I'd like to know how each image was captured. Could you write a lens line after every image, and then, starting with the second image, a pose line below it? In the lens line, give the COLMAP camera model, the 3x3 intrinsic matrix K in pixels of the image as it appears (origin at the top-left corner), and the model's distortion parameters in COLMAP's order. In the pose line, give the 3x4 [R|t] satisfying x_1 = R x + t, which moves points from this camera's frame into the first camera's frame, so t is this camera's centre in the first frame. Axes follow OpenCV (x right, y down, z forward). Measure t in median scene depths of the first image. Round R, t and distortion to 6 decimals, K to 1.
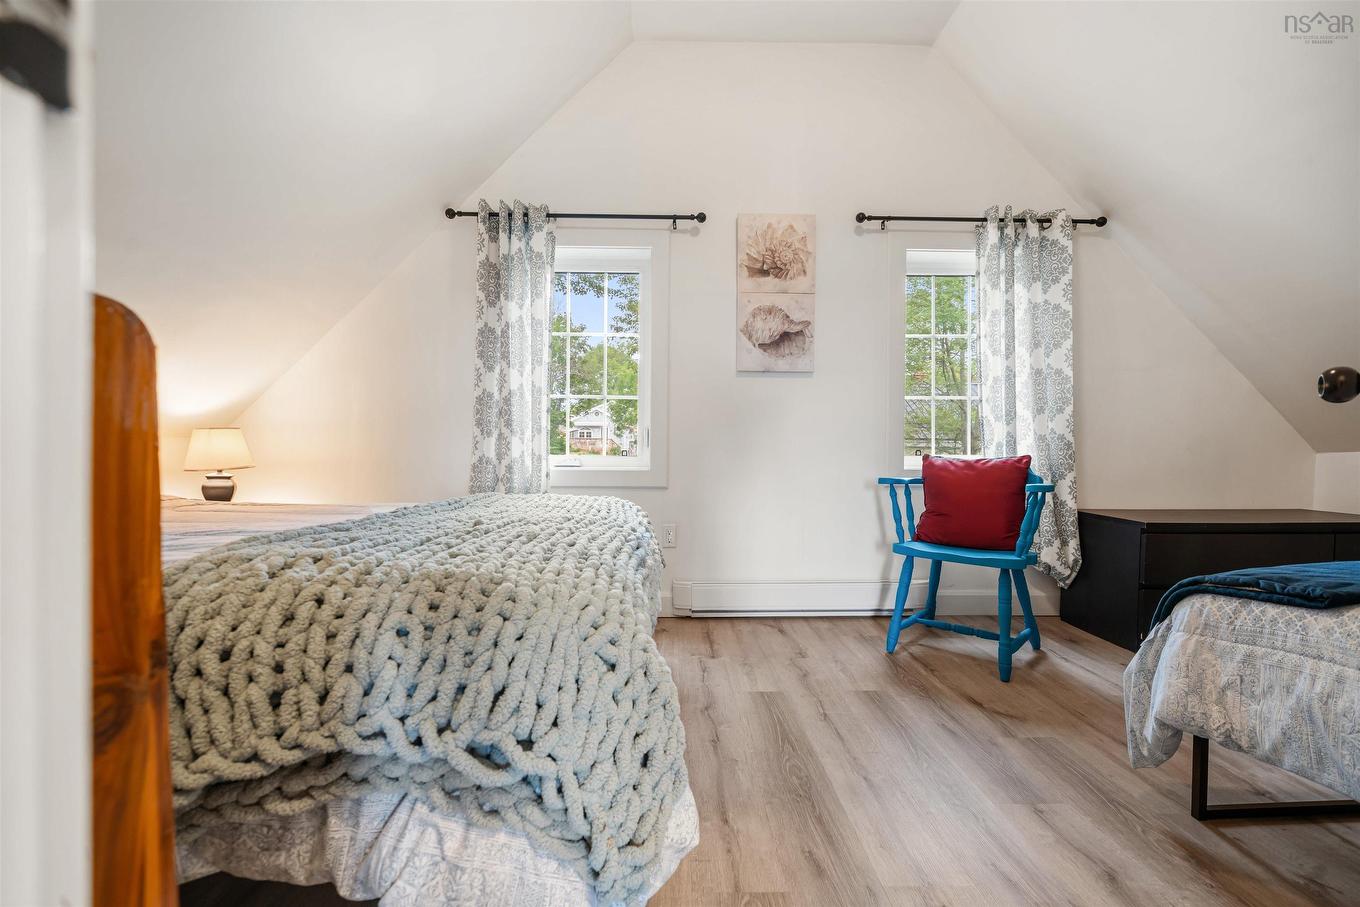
lens RADIAL K [[611.3, 0, 680.0], [0, 611.3, 453.5], [0, 0, 1]] dist [0.001256, -0.000076]
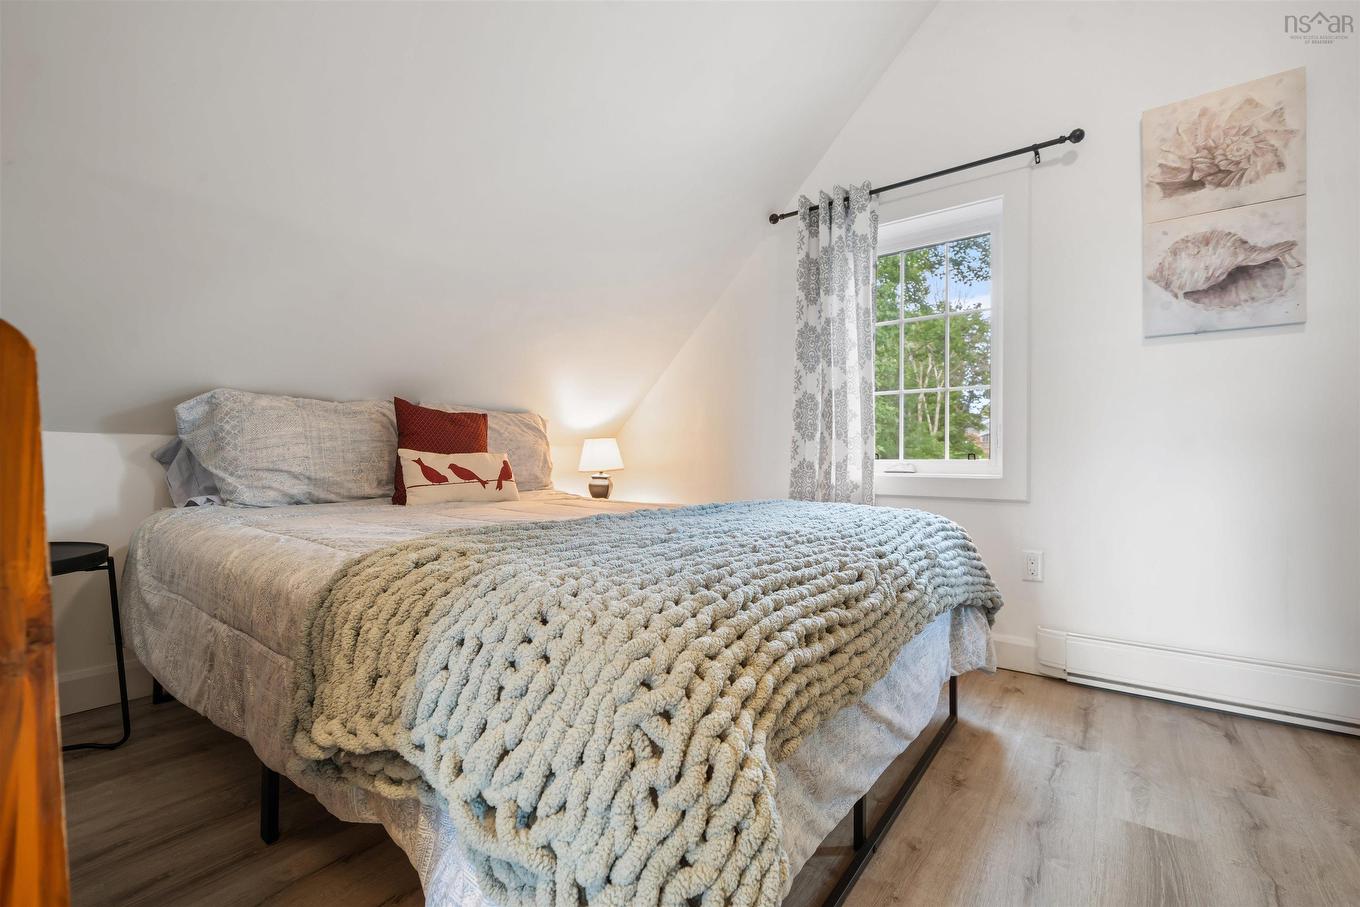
lens RADIAL K [[591.4, 0, 679.9], [0, 591.4, 449.7], [0, 0, 1]] dist [-0.000280, -0.000430]
pose [[0.769993, -0.013073, -0.637919, 0.118410], [0.000460, 0.999801, -0.019934, 0.005035], [0.638052, 0.015055, 0.769846, 0.158819]]
